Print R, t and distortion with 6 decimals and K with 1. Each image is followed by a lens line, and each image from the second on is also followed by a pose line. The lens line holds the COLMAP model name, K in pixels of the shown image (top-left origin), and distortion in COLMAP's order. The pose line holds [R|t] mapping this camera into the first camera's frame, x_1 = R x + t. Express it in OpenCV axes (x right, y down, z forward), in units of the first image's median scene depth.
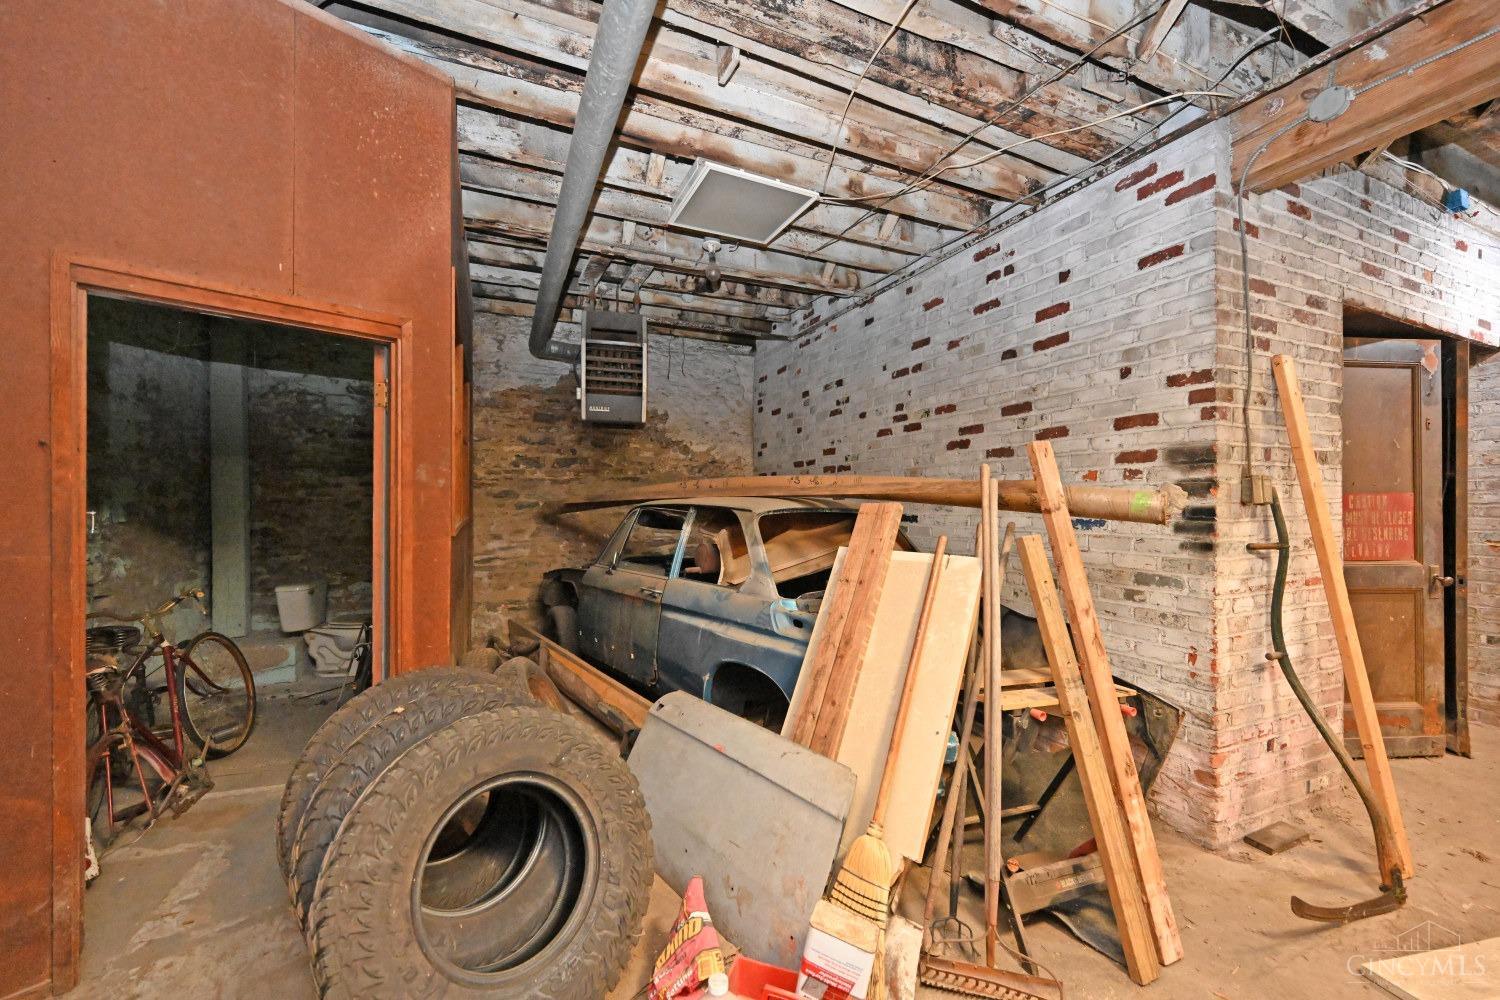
lens RADIAL K [[589.2, 0, 755.2], [0, 589.2, 501.5], [0, 0, 1]] dist [0.000681, 0.000000]
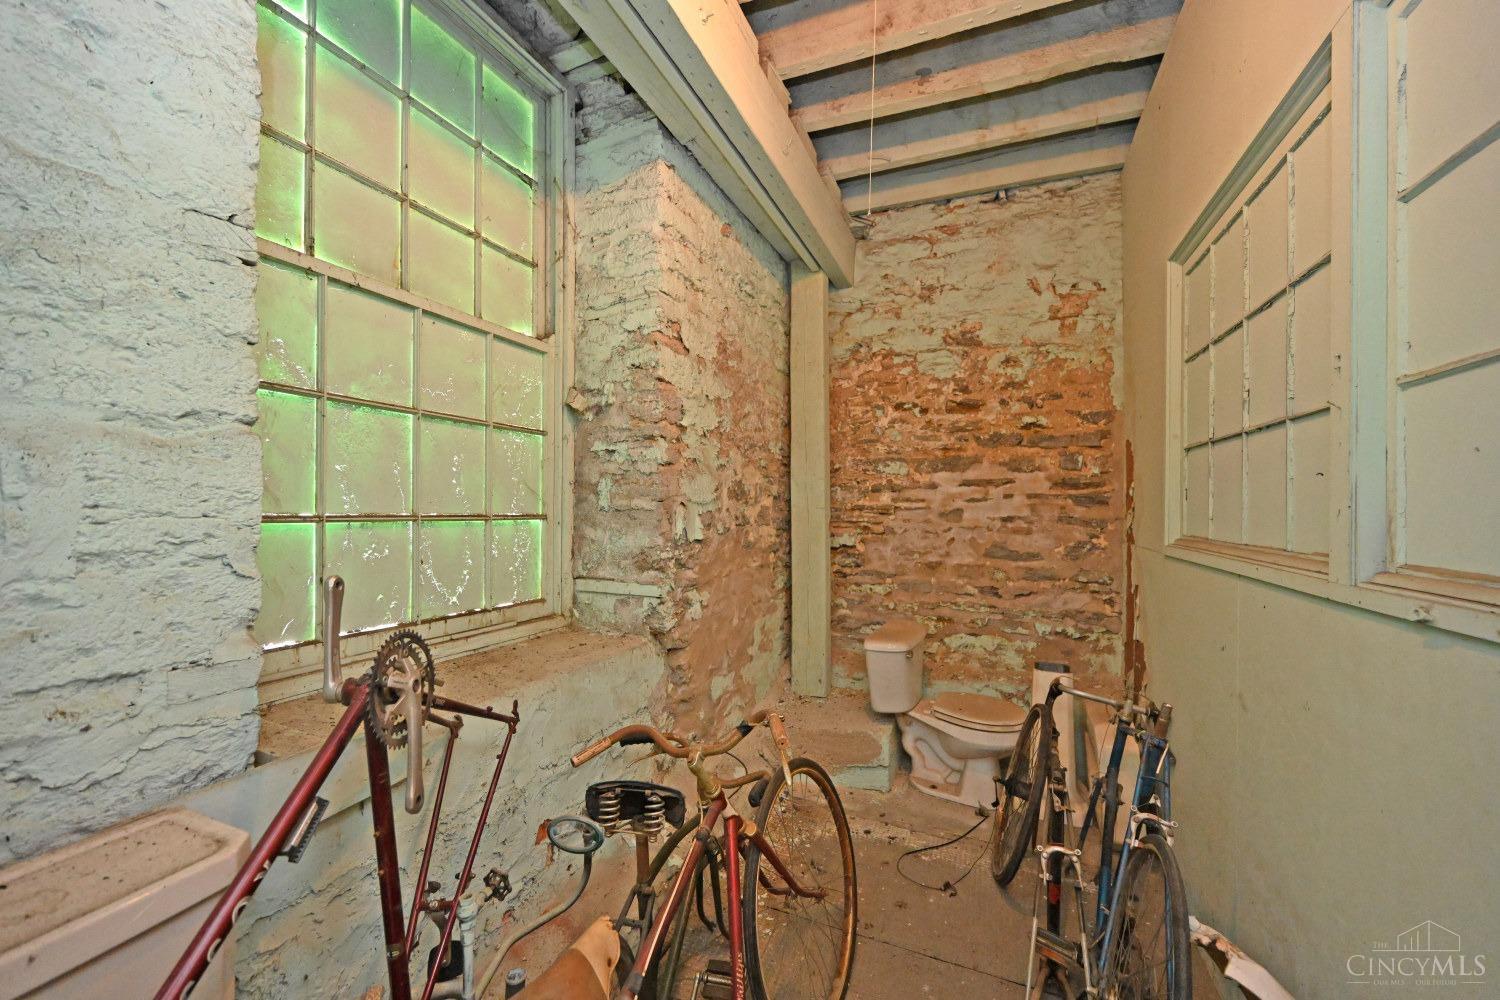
lens RADIAL K [[589.2, 0, 750.7], [0, 589.2, 503.1], [0, 0, 1]] dist [0.000681, 0.000000]
pose [[0.689296, -0.000396, -0.724480, -0.497063], [-0.004394, 0.999979, -0.004727, -0.004766], [0.724467, 0.006442, 0.689279, 0.532496]]
